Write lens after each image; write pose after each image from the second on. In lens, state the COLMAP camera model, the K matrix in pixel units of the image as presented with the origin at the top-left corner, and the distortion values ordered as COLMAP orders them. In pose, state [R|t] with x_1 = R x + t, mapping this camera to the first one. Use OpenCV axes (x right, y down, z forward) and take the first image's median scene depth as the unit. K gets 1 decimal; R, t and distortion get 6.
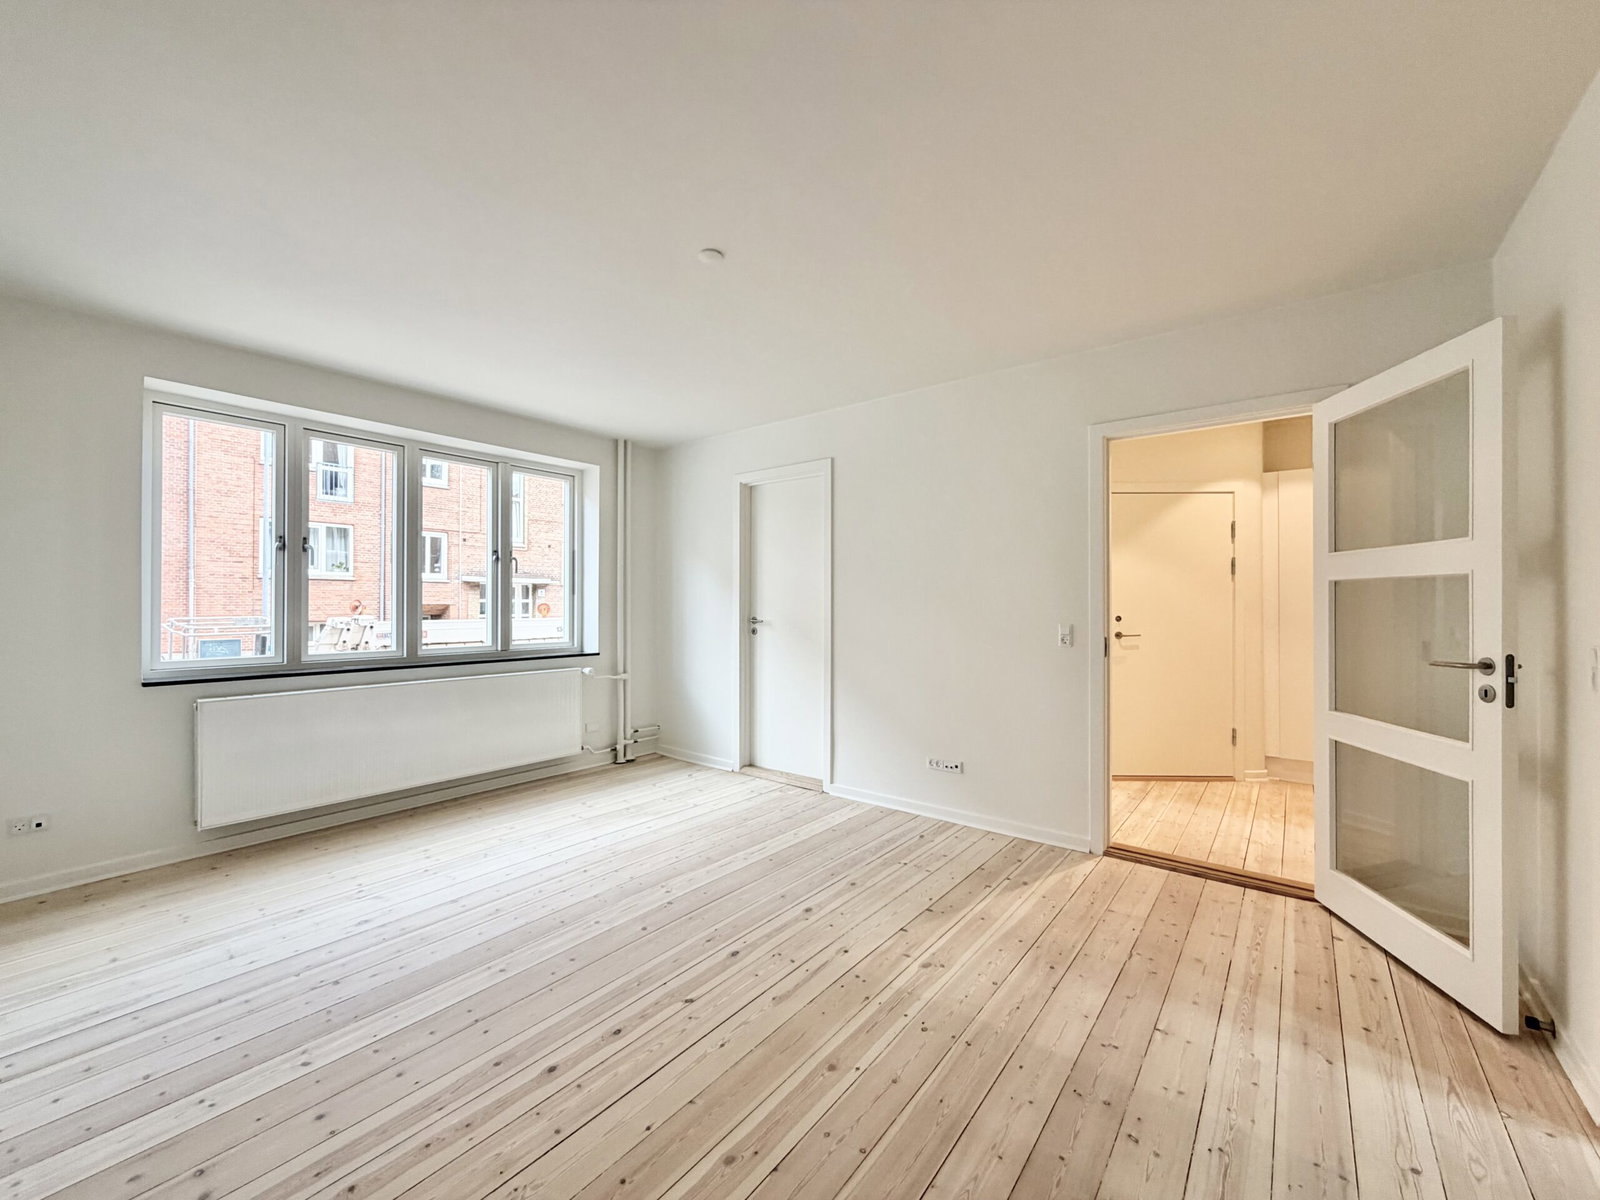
lens RADIAL K [[637.3, 0, 797.3], [0, 637.3, 601.5], [0, 0, 1]] dist [0.000028, 0.000101]
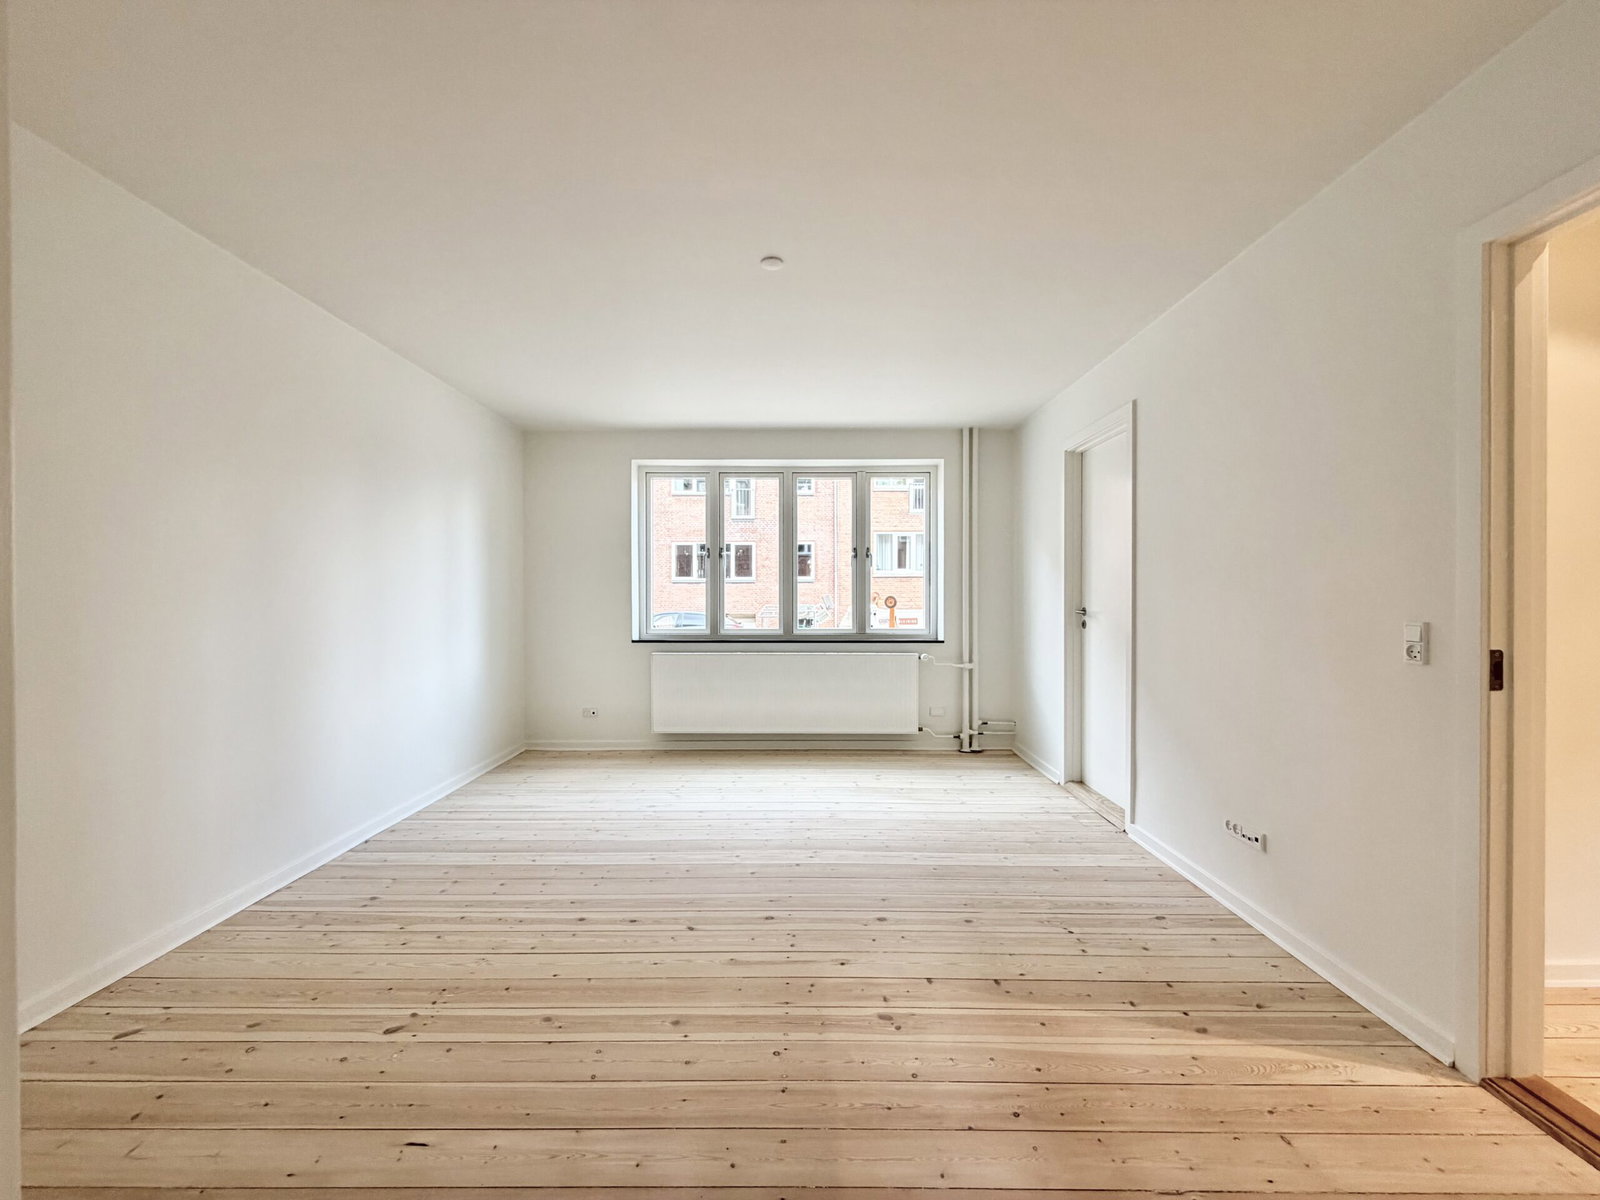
lens RADIAL K [[637.3, 0, 796.5], [0, 637.3, 602.2], [0, 0, 1]] dist [0.000028, 0.000101]
pose [[0.618364, 0.003739, -0.785883, 0.510295], [0.005662, 0.999942, 0.009213, 0.010709], [0.785872, -0.010146, 0.618306, 0.256137]]
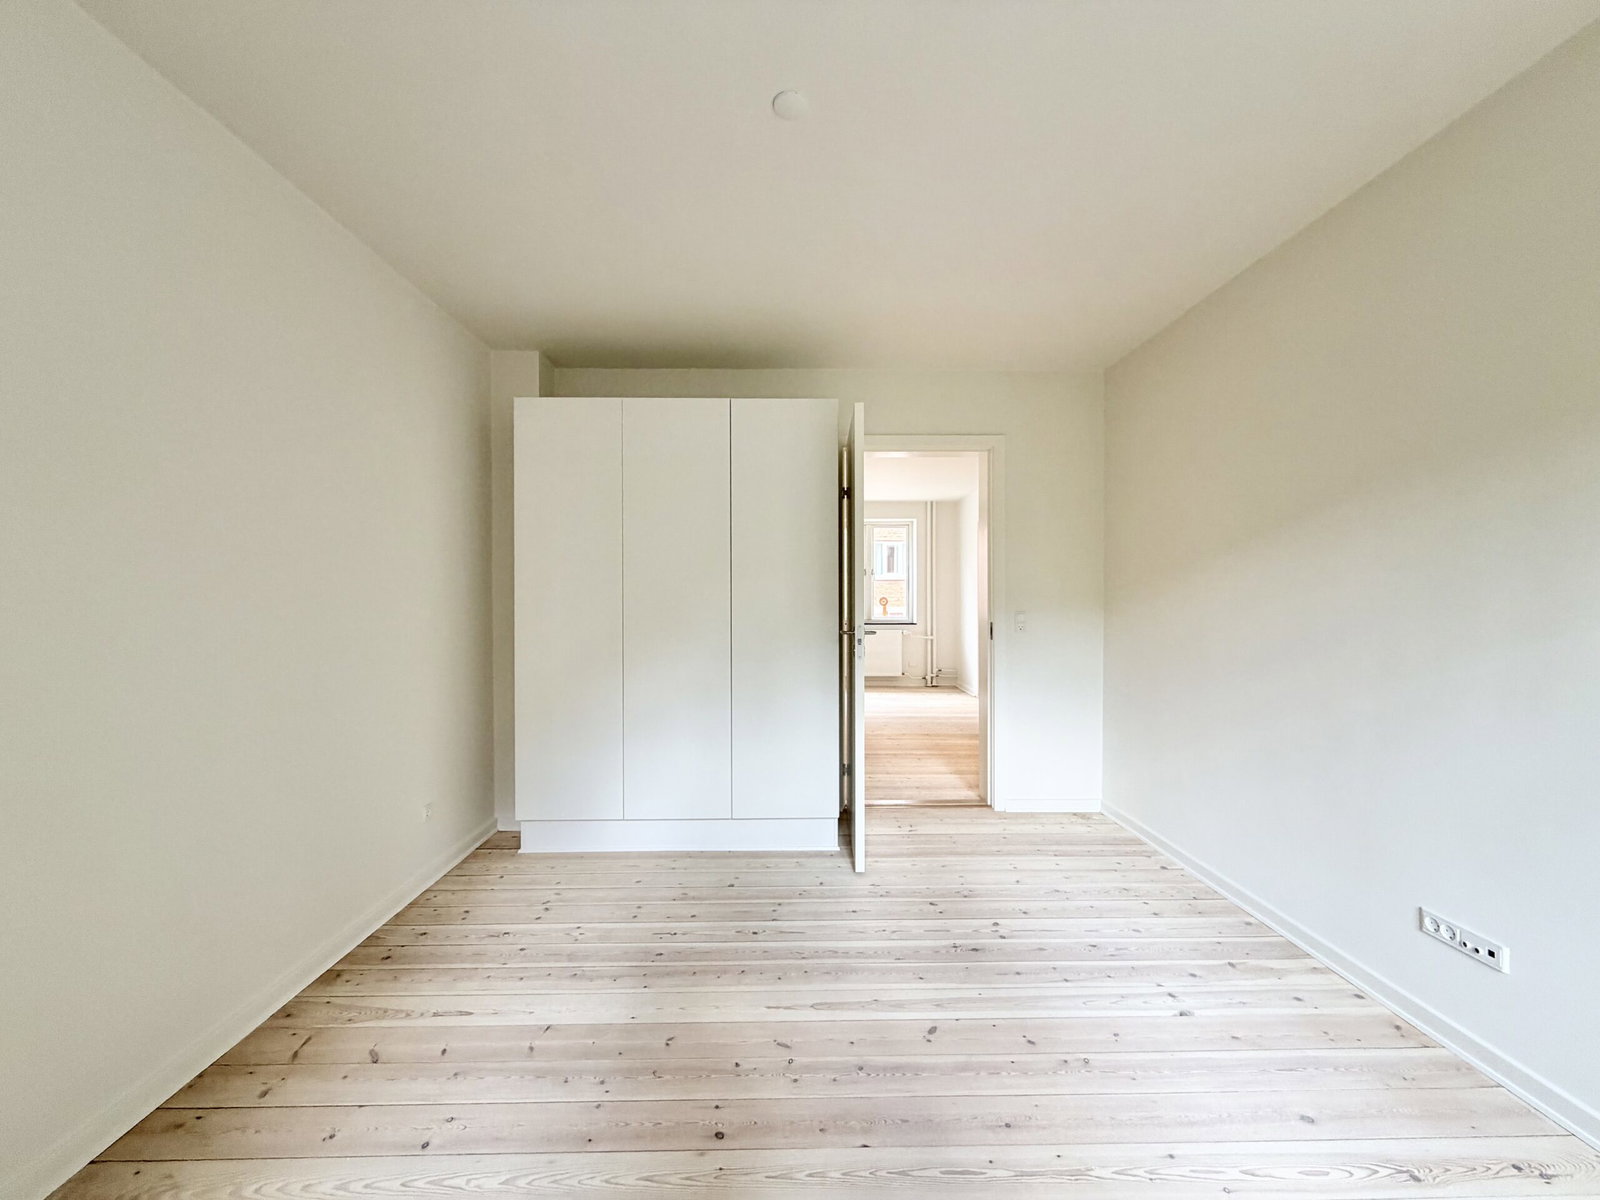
lens RADIAL K [[637.3, 0, 799.4], [0, 637.3, 598.5], [0, 0, 1]] dist [0.000028, 0.000101]
pose [[0.637065, 0.000810, -0.770809, 1.249786], [0.005853, 0.999966, 0.005889, -0.001868], [0.770788, -0.008263, 0.637039, -0.574041]]
